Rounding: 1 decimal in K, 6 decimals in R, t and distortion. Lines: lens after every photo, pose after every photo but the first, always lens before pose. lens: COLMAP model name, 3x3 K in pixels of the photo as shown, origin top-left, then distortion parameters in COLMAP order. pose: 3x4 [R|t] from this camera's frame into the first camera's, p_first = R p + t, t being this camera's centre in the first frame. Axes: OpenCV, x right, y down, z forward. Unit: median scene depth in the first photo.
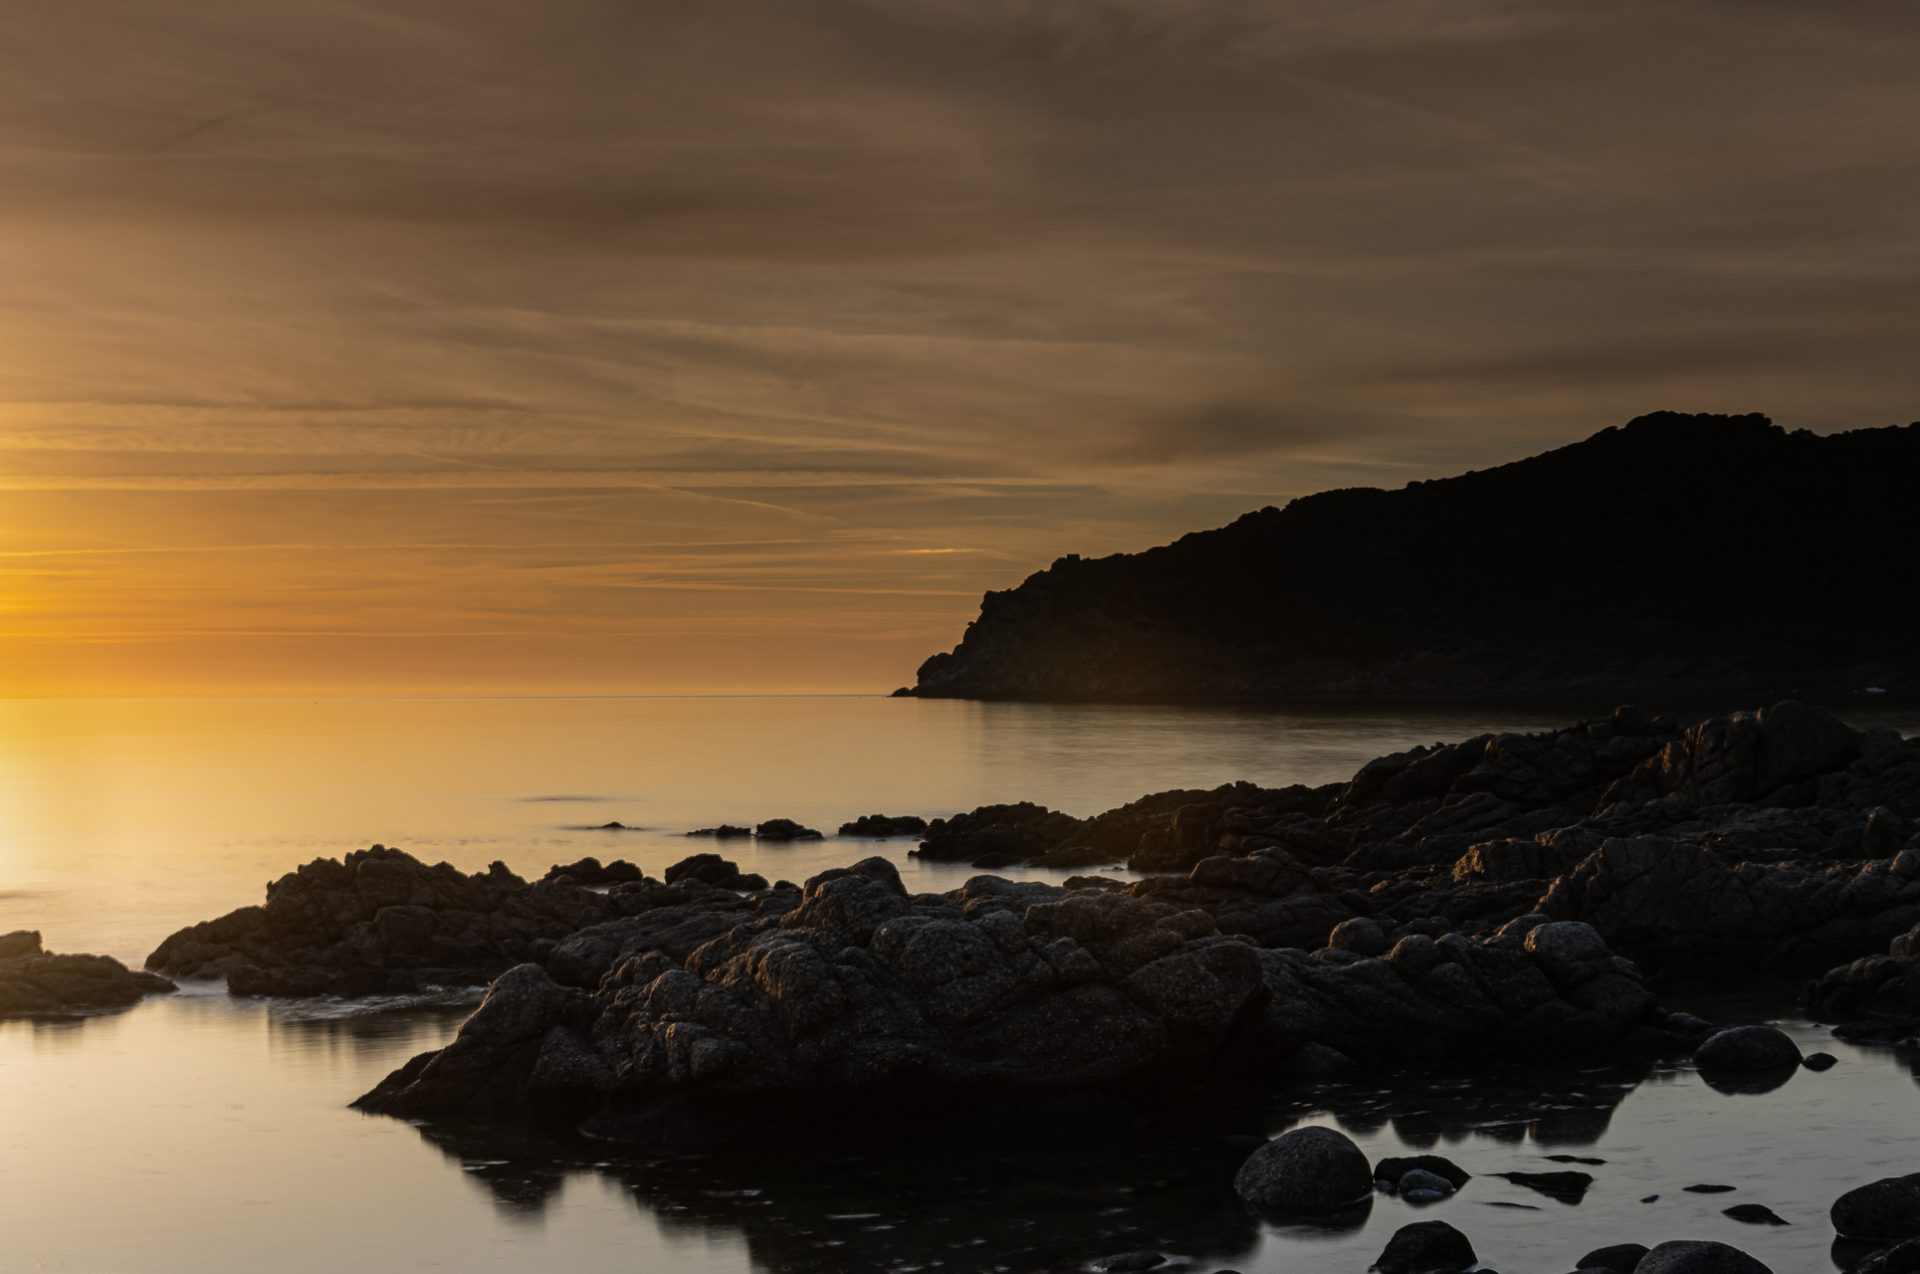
lens RADIAL K [[3245.7, 0, 960.0], [0, 3245.7, 637.0], [0, 0, 1]] dist [0.062429, 0.055636]
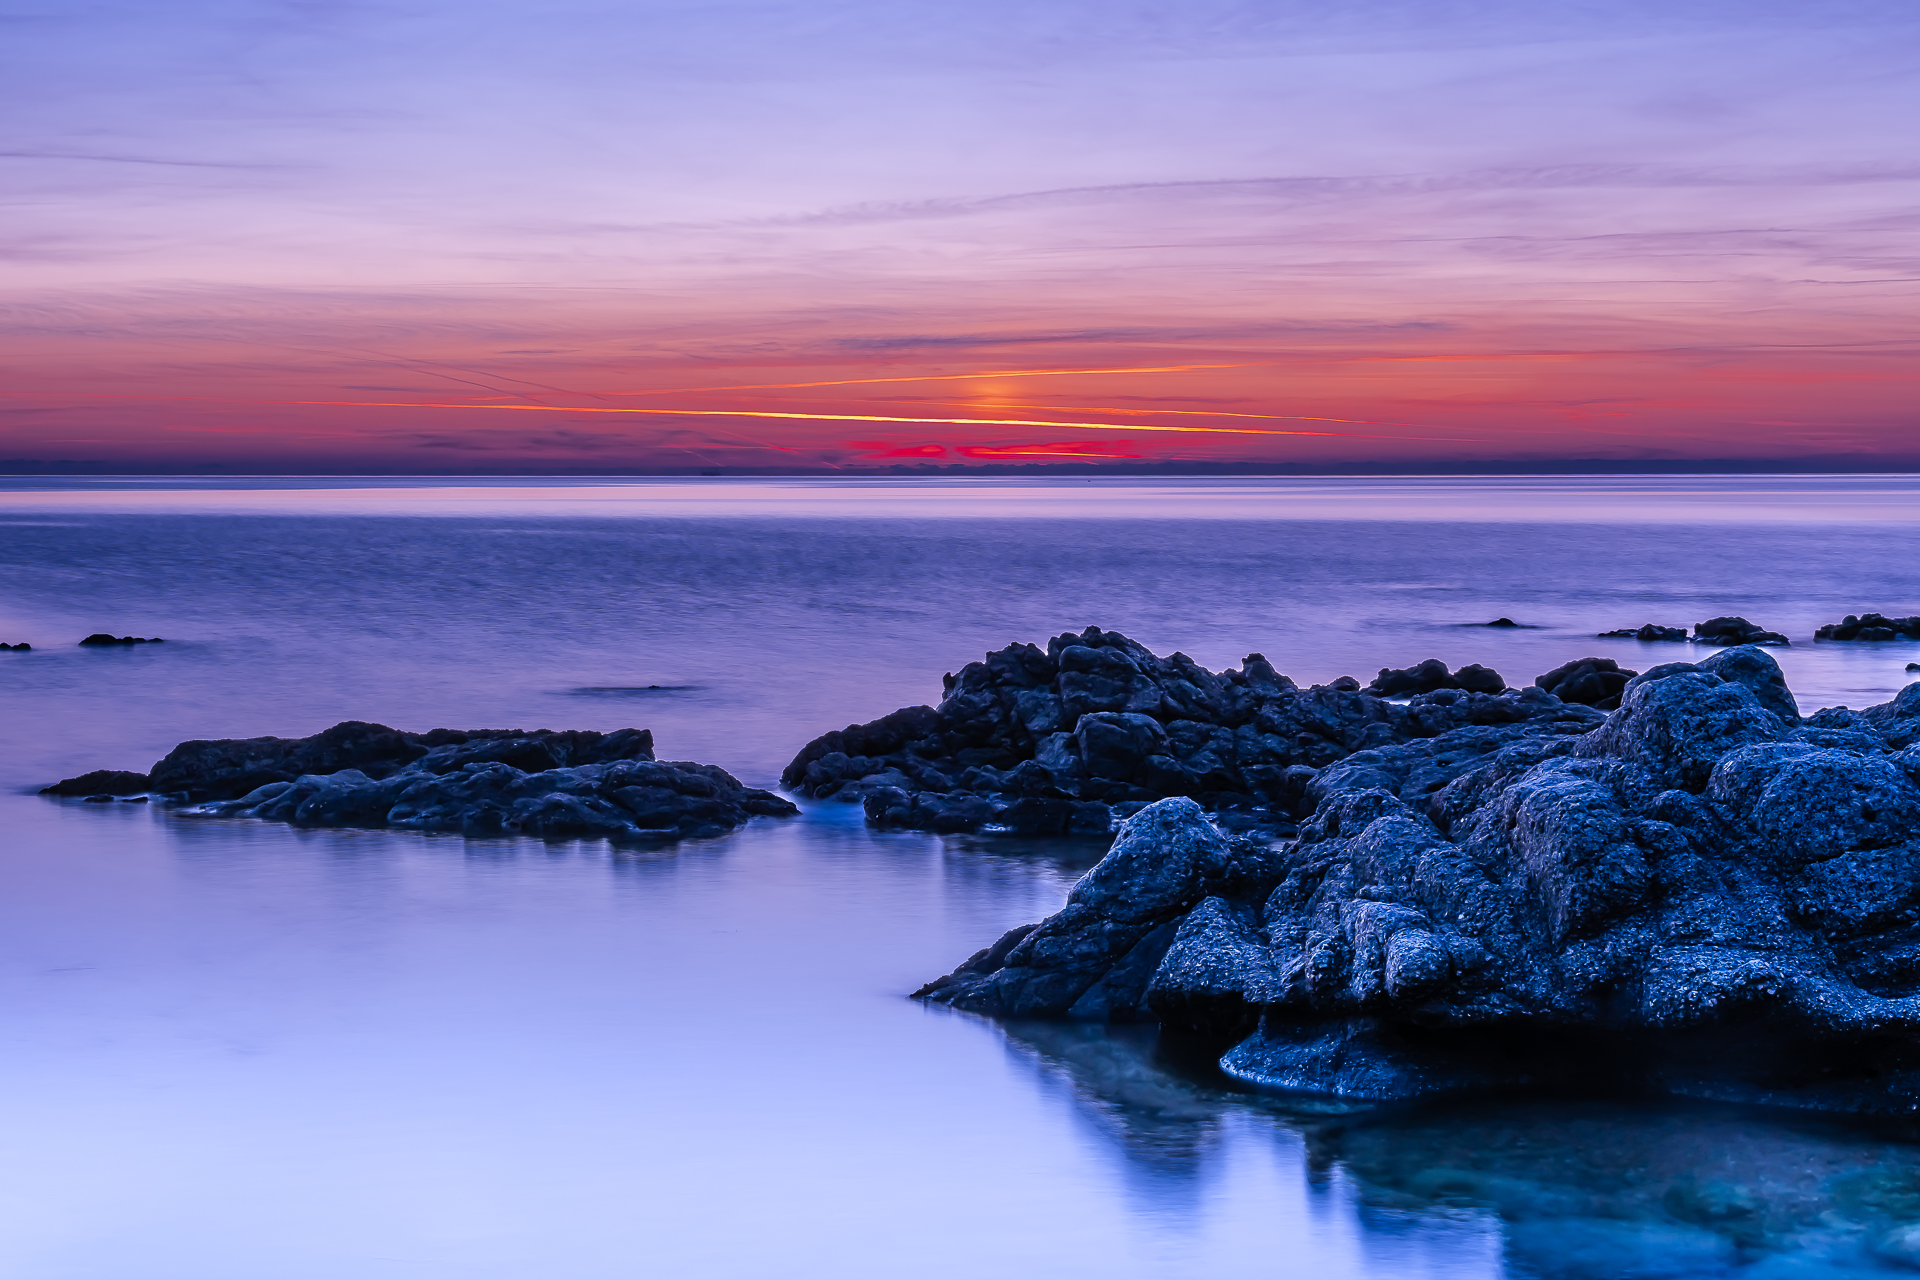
lens RADIAL K [[3245.7, 0, 960.0], [0, 3245.7, 640.0], [0, 0, 1]] dist [0.062429, 0.055636]
pose [[0.938233, 0.021512, -0.345335, 0.047670], [-0.004776, 0.998775, 0.049241, 0.037636], [0.345972, -0.044550, 0.937187, 0.381001]]
